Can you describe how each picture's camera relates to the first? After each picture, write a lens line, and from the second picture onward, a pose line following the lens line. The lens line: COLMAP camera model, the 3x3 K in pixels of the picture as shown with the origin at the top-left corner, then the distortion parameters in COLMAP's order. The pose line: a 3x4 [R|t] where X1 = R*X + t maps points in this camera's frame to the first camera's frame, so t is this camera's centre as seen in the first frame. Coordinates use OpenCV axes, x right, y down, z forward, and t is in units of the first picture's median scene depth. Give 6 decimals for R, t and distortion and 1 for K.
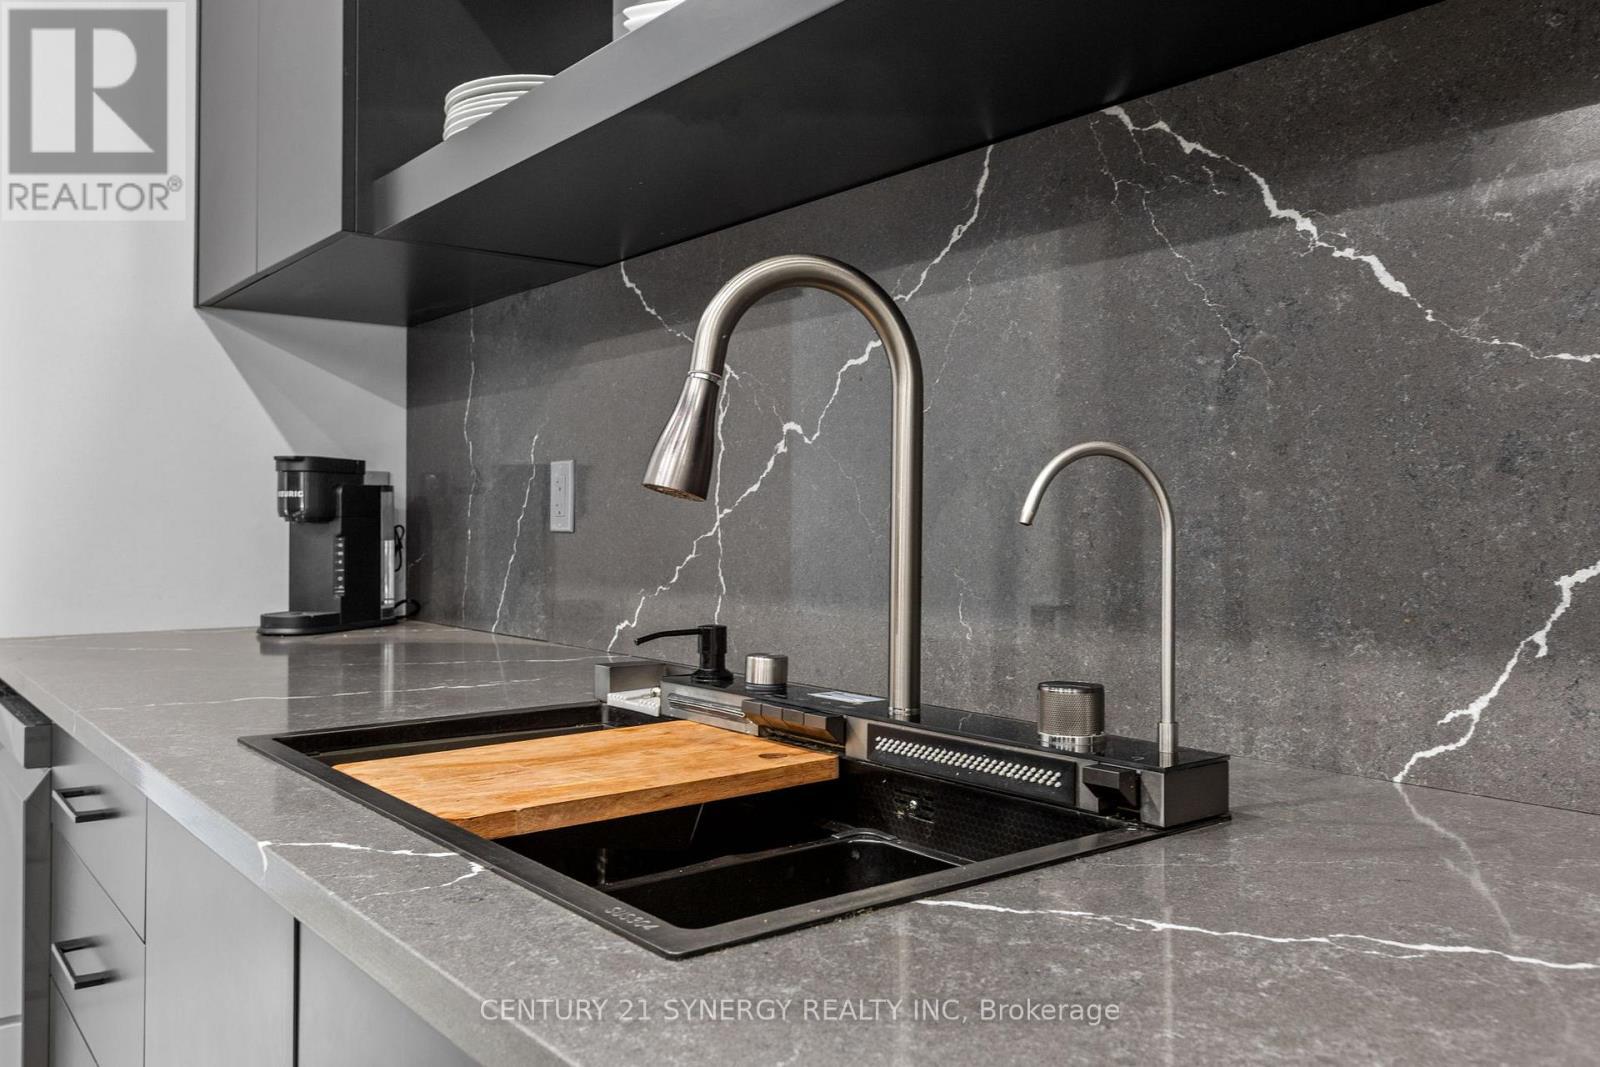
lens RADIAL K [[1253.3, 0, 797.7], [0, 1253.3, 511.8], [0, 0, 1]] dist [0.002478, -0.000339]
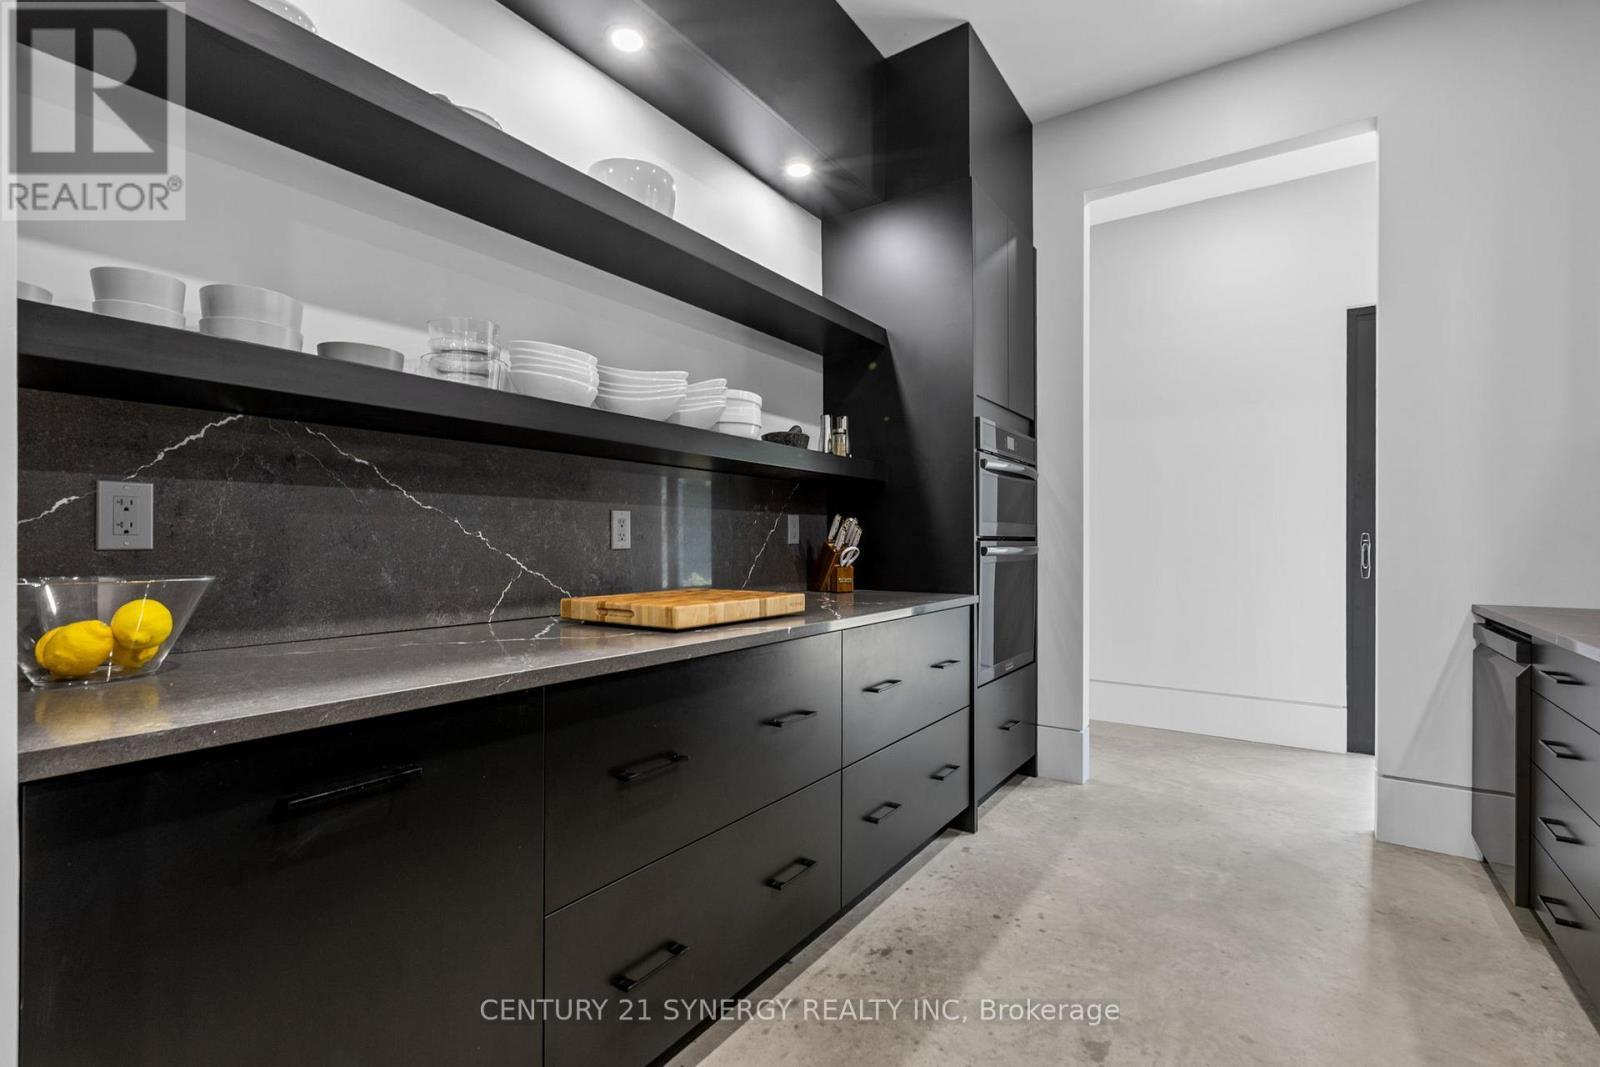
lens RADIAL K [[719.7, 0, 800.0], [0, 719.7, 533.5], [0, 0, 1]] dist [-0.000845, -0.000505]
pose [[0.292487, -0.007152, -0.956243, 0.221569], [0.000850, 0.999974, -0.007219, -0.010010], [0.956269, 0.001298, 0.292486, -0.574548]]
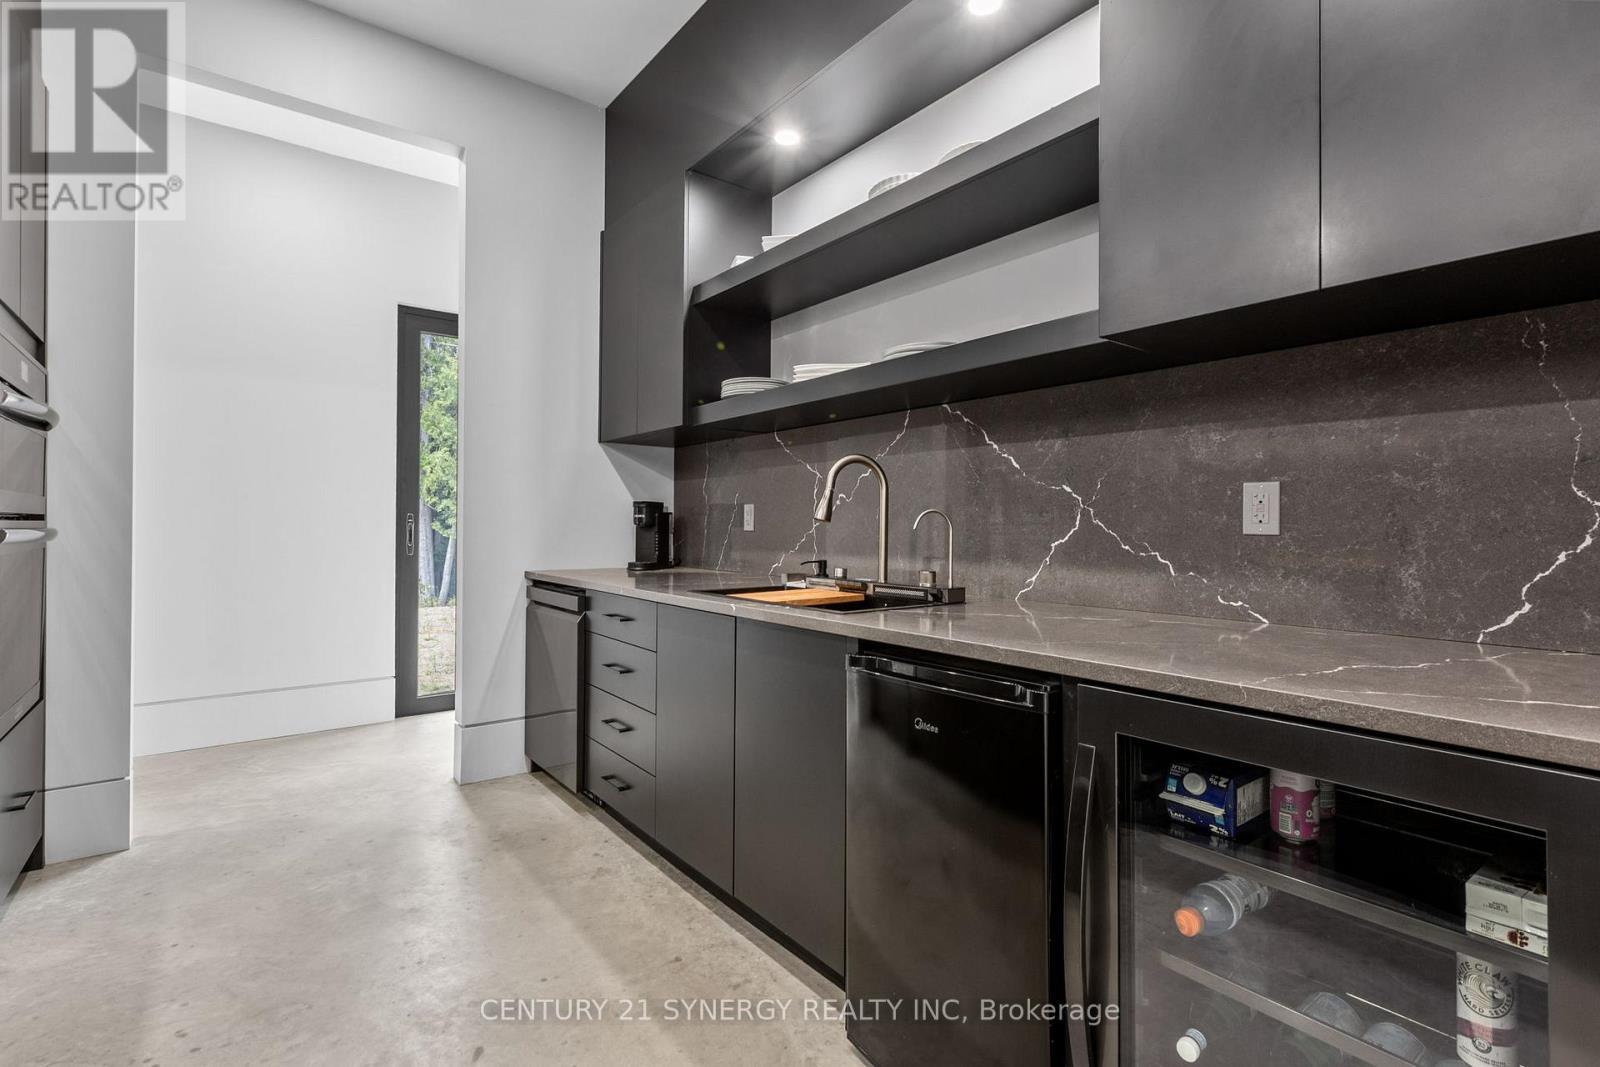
lens RADIAL K [[744.5, 0, 787.8], [0, 744.5, 514.0], [0, 0, 1]] dist [0.000881, -0.000375]
pose [[0.999760, 0.004470, -0.021461, -0.094636], [-0.004649, 0.999955, -0.008315, -0.009780], [0.021422, 0.008412, 0.999735, -0.755761]]
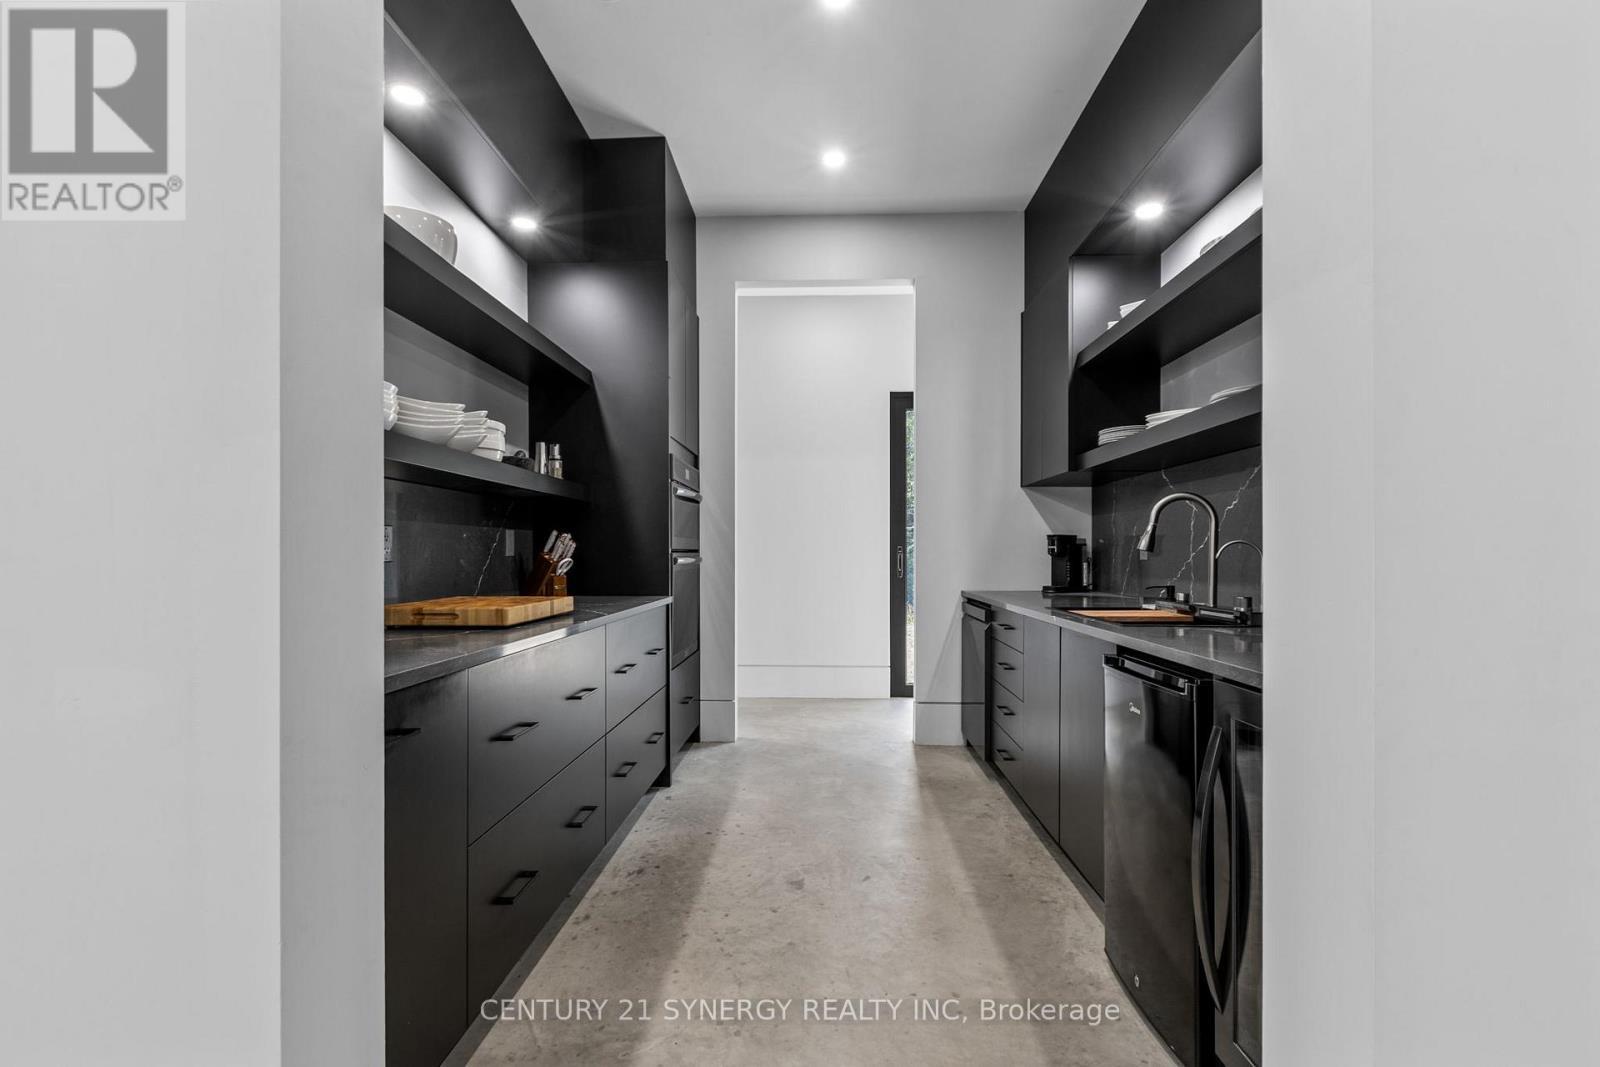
lens RADIAL K [[712.1, 0, 791.8], [0, 712.1, 540.2], [0, 0, 1]] dist [-0.000207, -0.000072]
pose [[0.751438, -0.010189, -0.659725, 0.382039], [0.002031, 0.999912, -0.013129, -0.013553], [0.659801, 0.008526, 0.751392, -1.044556]]
